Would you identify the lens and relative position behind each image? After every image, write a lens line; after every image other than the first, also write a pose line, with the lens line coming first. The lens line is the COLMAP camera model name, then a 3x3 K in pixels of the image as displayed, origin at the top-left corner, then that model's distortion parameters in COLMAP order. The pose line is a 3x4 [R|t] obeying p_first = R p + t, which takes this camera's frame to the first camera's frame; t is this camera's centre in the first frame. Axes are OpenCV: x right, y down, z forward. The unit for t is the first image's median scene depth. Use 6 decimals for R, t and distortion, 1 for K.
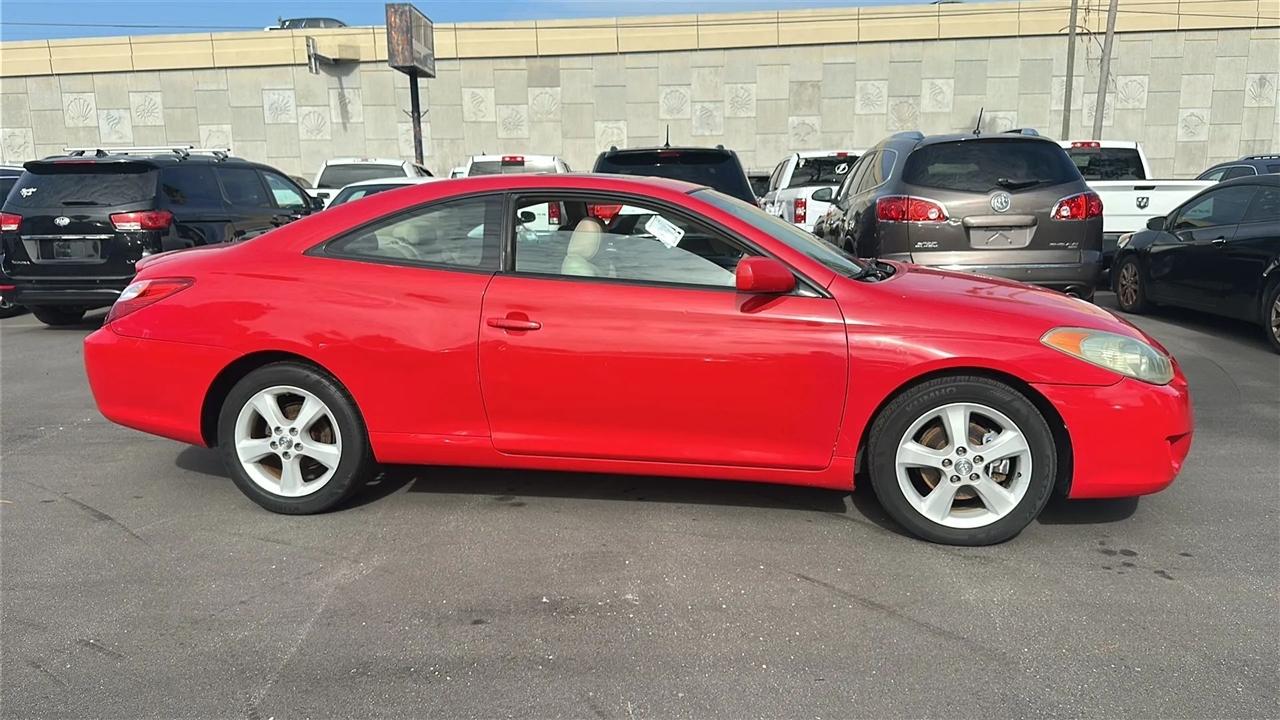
lens RADIAL K [[1026.5, 0, 640.0], [0, 1026.5, 360.0], [0, 0, 1]] dist [0.133236, -0.241902]
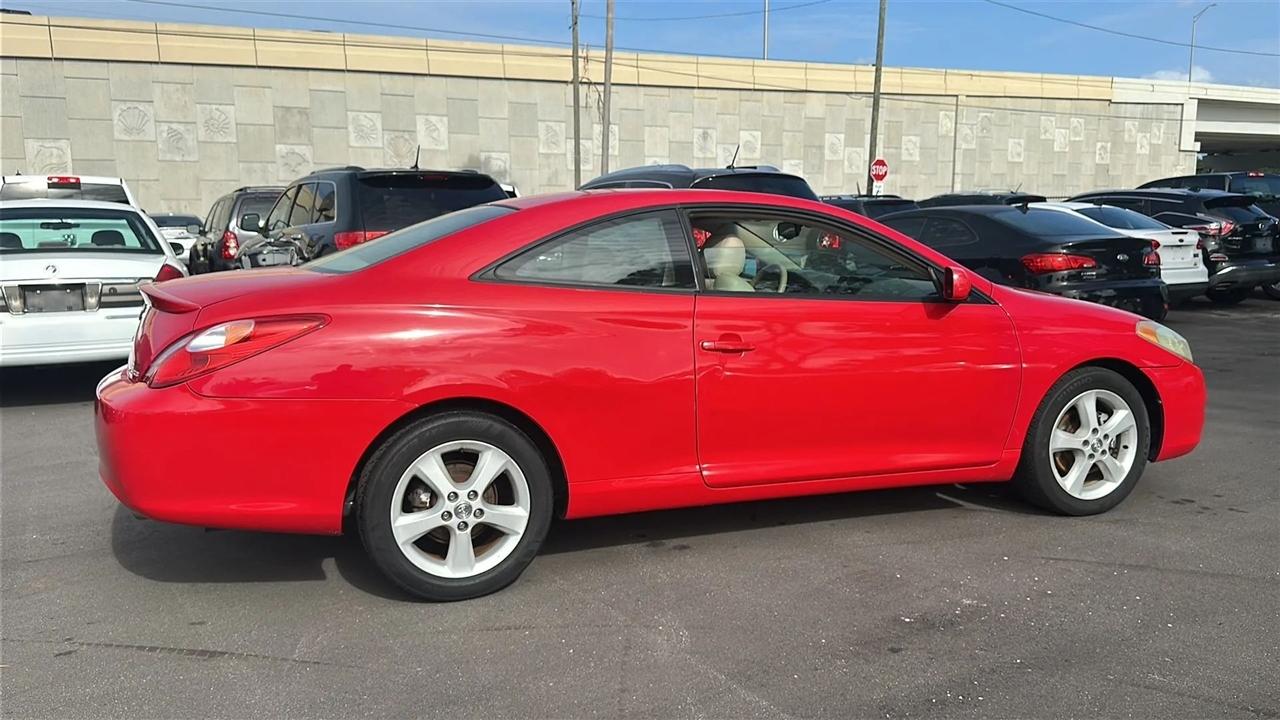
lens RADIAL K [[1090.2, 0, 640.0], [0, 1090.2, 360.0], [0, 0, 1]] dist [0.152113, -0.332349]
pose [[0.841504, -0.060818, 0.536817, -0.148317], [0.085657, 0.996094, -0.021423, -0.001624], [-0.533417, 0.064010, 0.843427, 0.043081]]
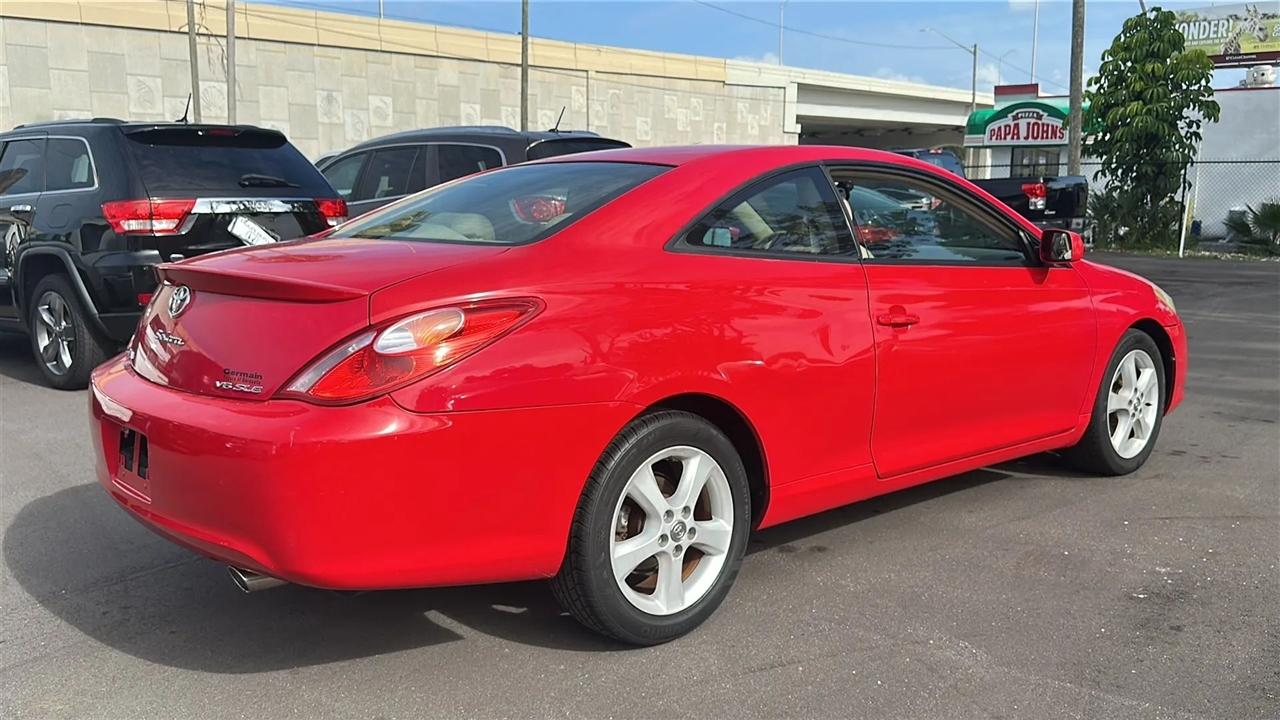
lens RADIAL K [[1130.0, 0, 640.0], [0, 1130.0, 360.0], [0, 0, 1]] dist [0.214426, -0.483178]
pose [[0.574726, -0.107061, 0.811313, -0.205169], [0.133751, 0.990363, 0.035940, -0.013041], [-0.807342, 0.087859, 0.583507, 0.127782]]
